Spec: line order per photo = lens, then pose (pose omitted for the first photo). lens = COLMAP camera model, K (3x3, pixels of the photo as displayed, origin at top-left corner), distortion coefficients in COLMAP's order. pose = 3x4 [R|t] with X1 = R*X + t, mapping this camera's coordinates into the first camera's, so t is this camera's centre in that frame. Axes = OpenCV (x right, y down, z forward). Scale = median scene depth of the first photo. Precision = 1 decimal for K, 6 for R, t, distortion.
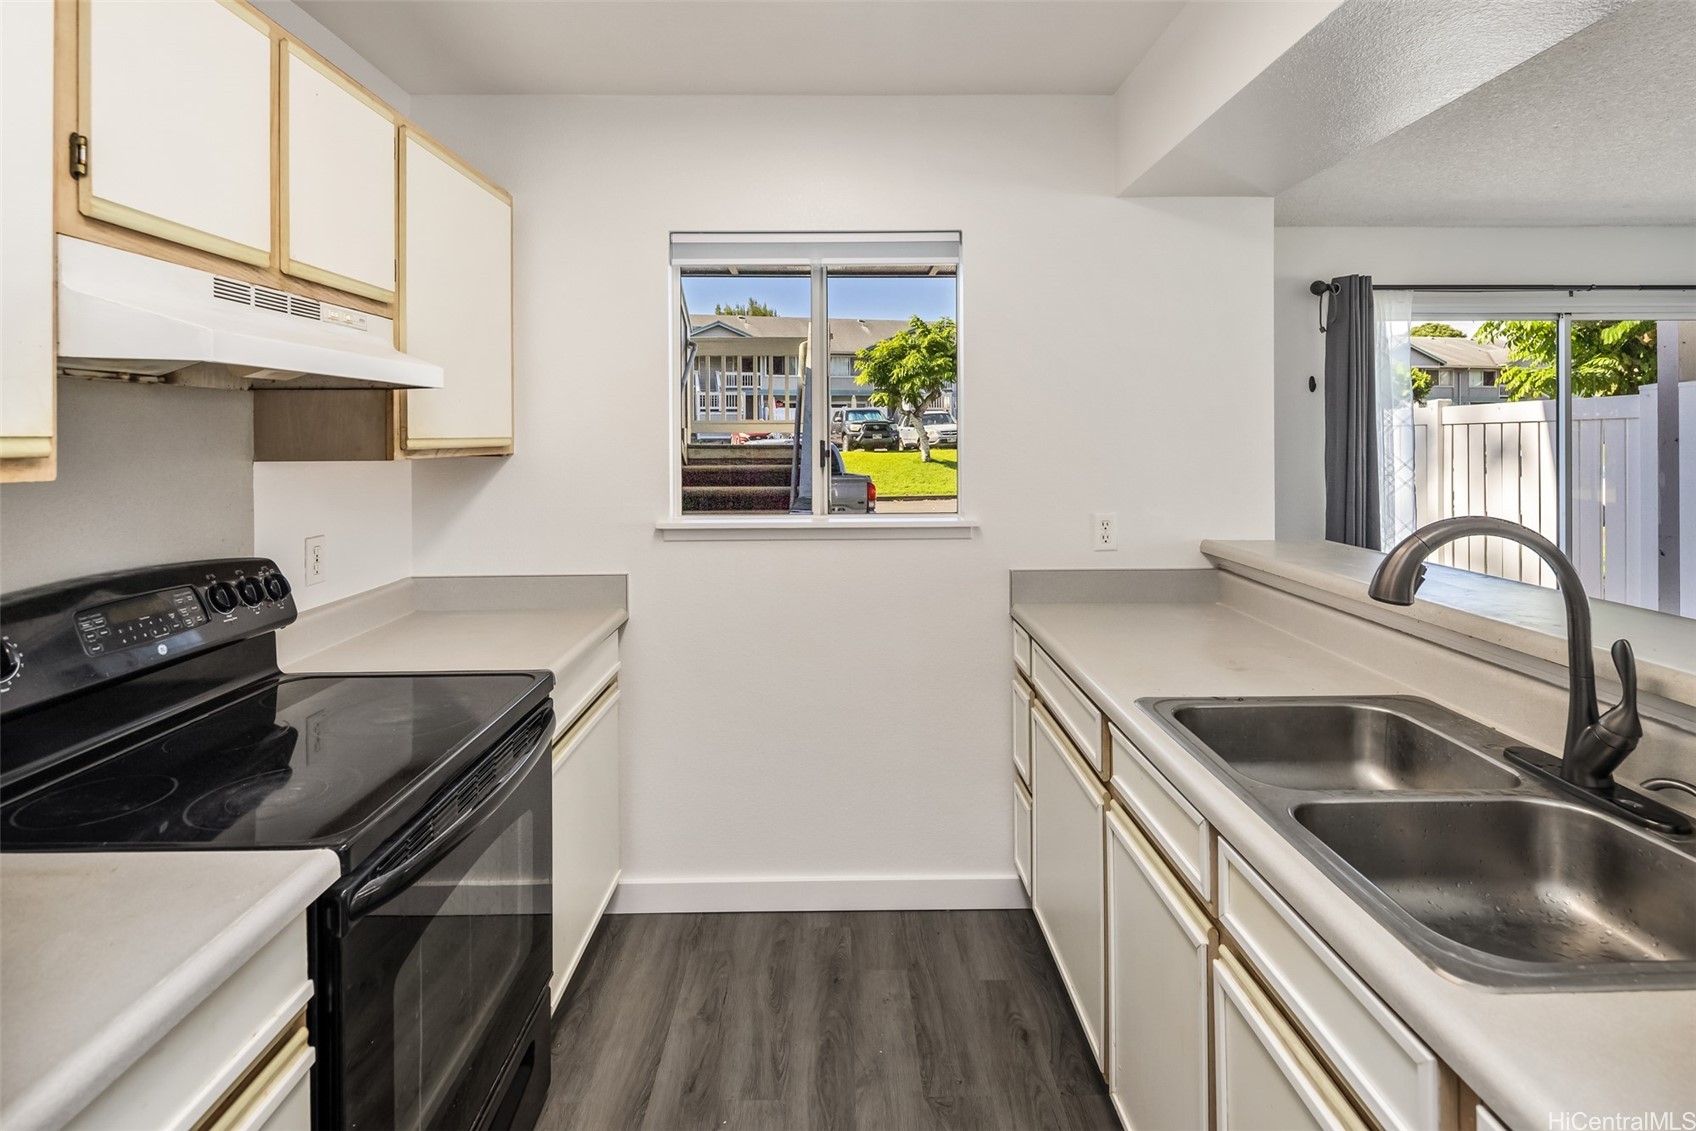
lens RADIAL K [[814.2, 0, 845.5], [0, 814.2, 430.3], [0, 0, 1]] dist [-0.000307, -0.000399]
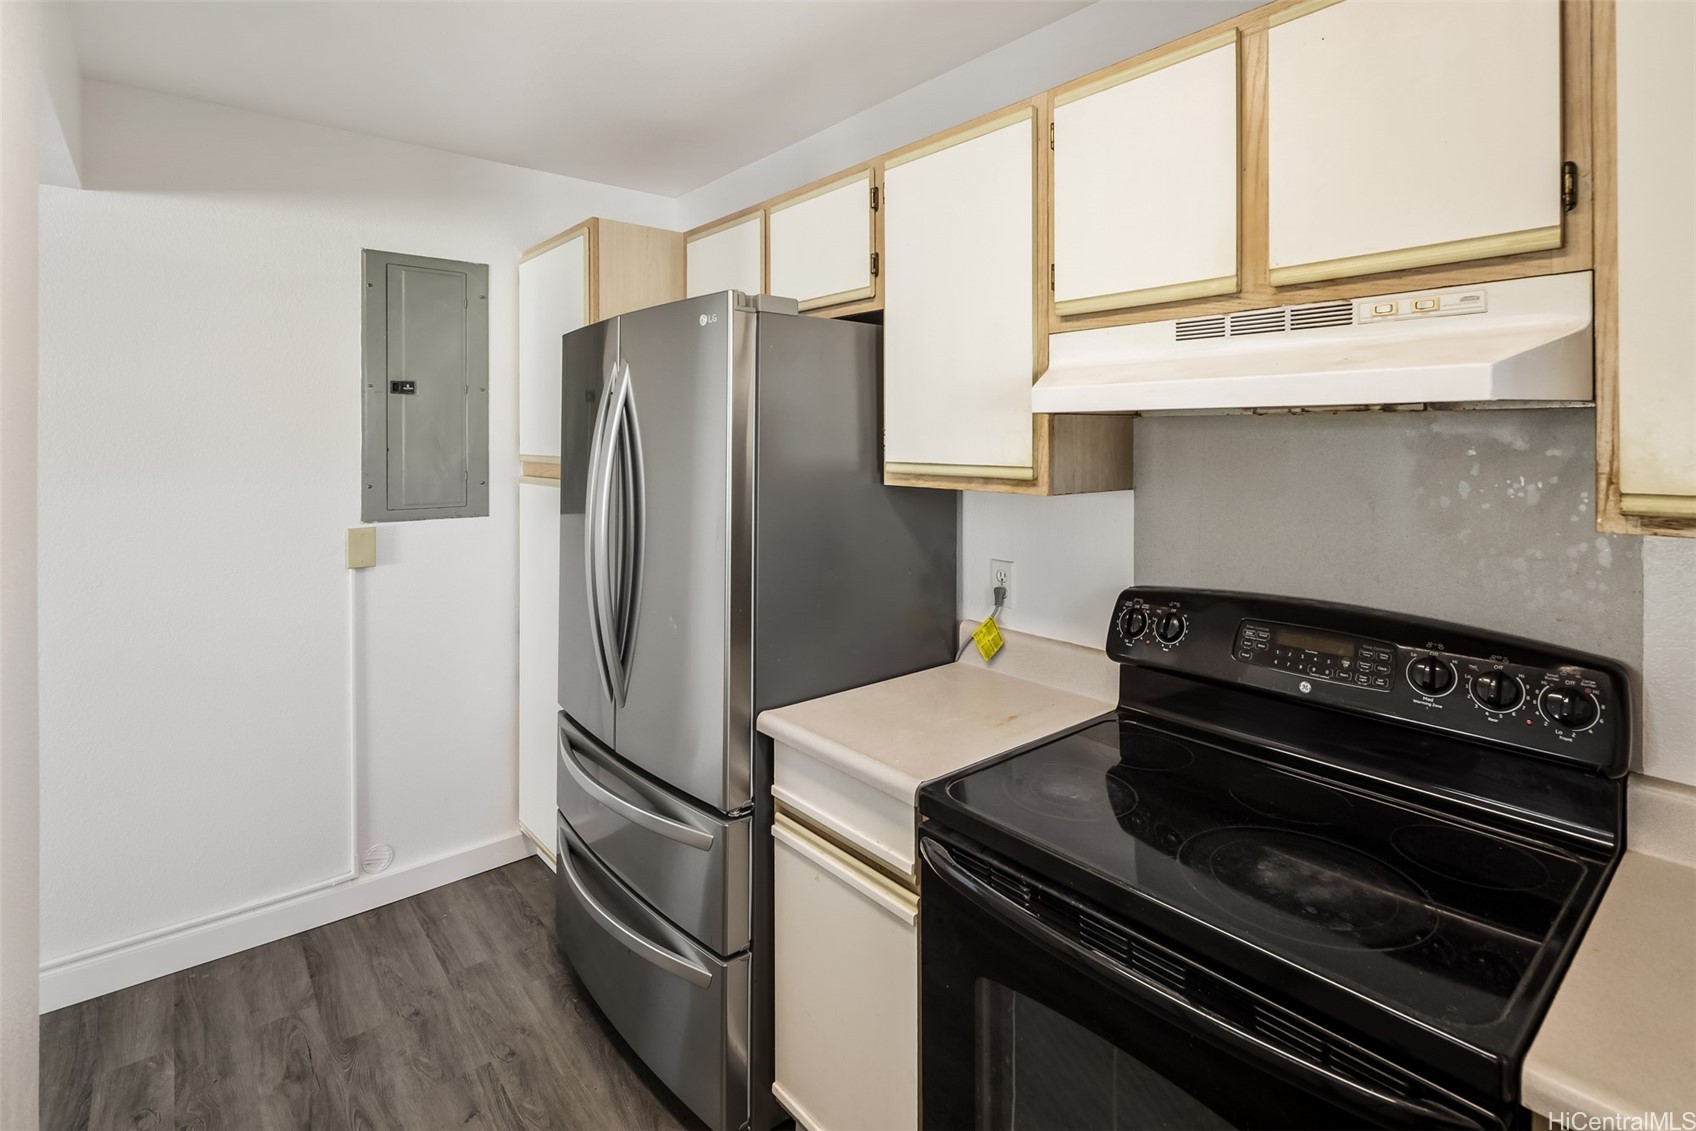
lens RADIAL K [[821.4, 0, 844.8], [0, 821.4, 433.0], [0, 0, 1]] dist [-0.001167, -0.001327]
pose [[-0.777945, 0.003439, -0.628323, 0.134182], [0.008126, 0.999956, -0.004588, -0.023634], [0.628280, -0.008675, -0.777939, 0.877345]]
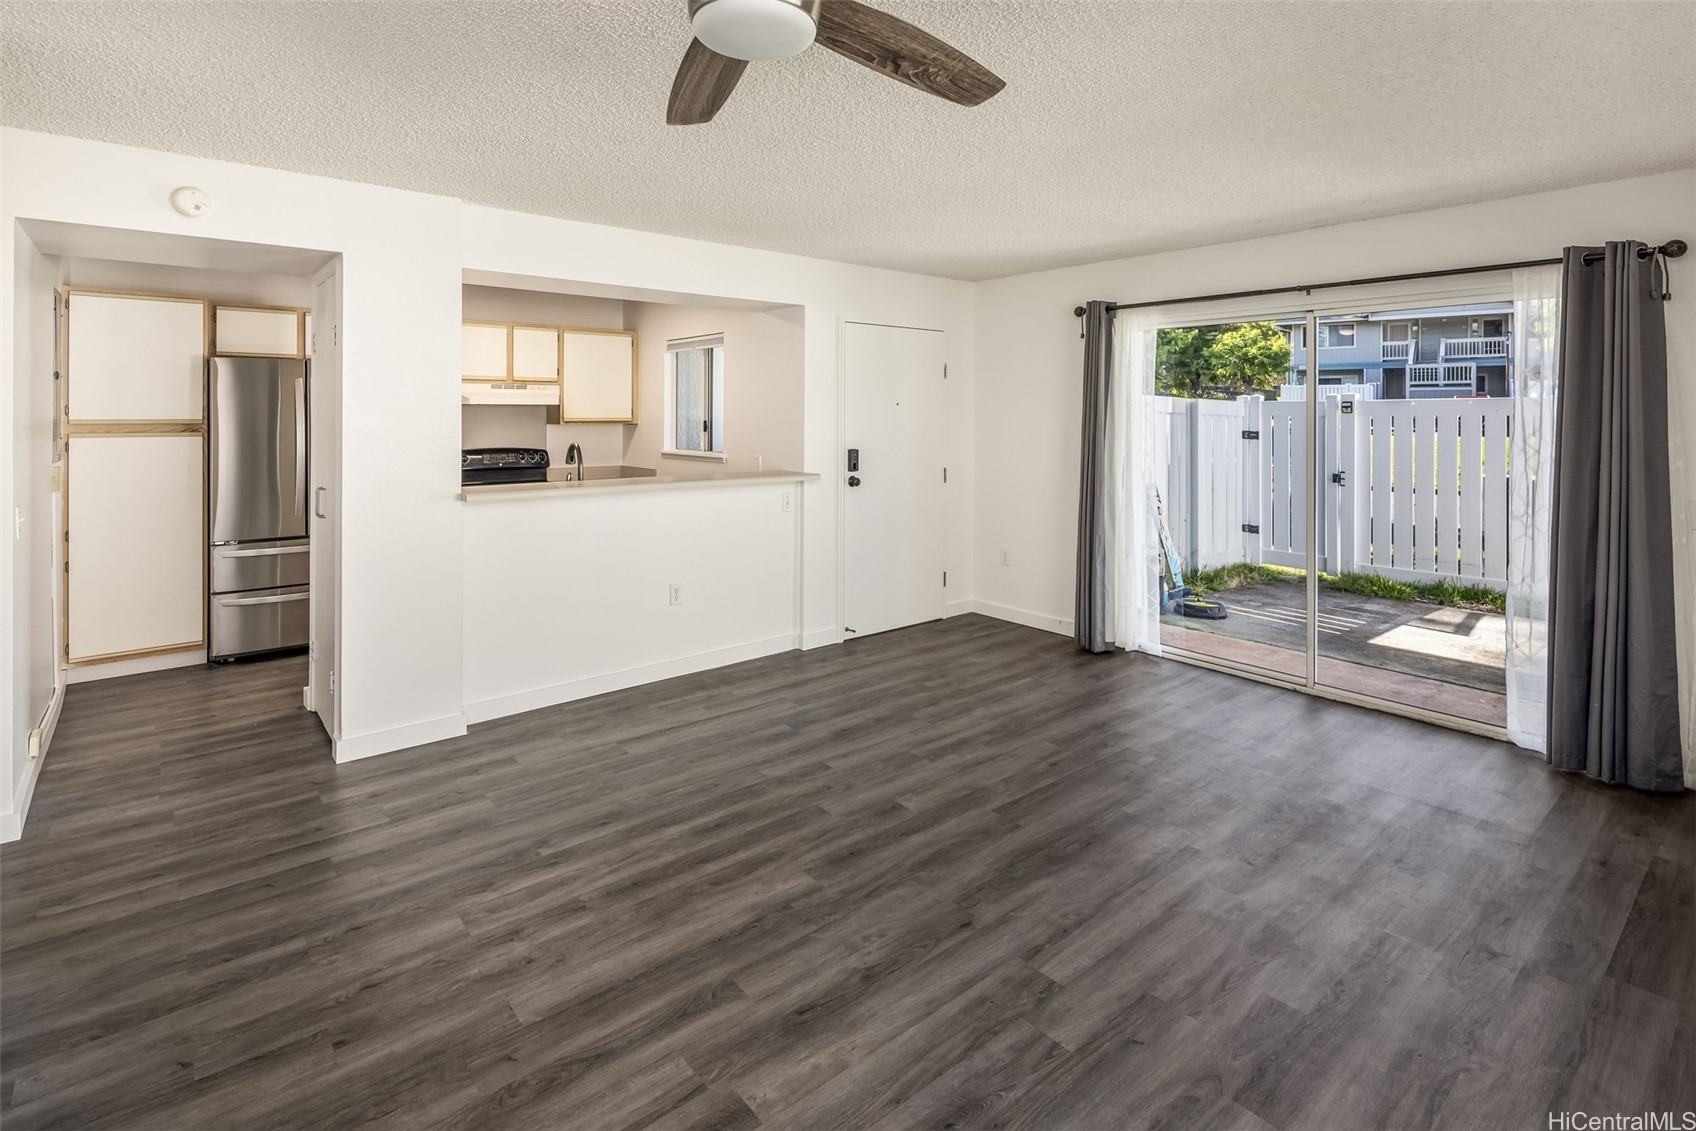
lens RADIAL K [[823.5, 0, 853.0], [0, 823.5, 419.6], [0, 0, 1]] dist [-0.000234, -0.001128]
pose [[0.639330, 0.012565, -0.768830, 2.405897], [-0.000965, 0.999879, 0.015539, -0.033583], [0.768932, -0.009192, 0.639264, -0.255770]]
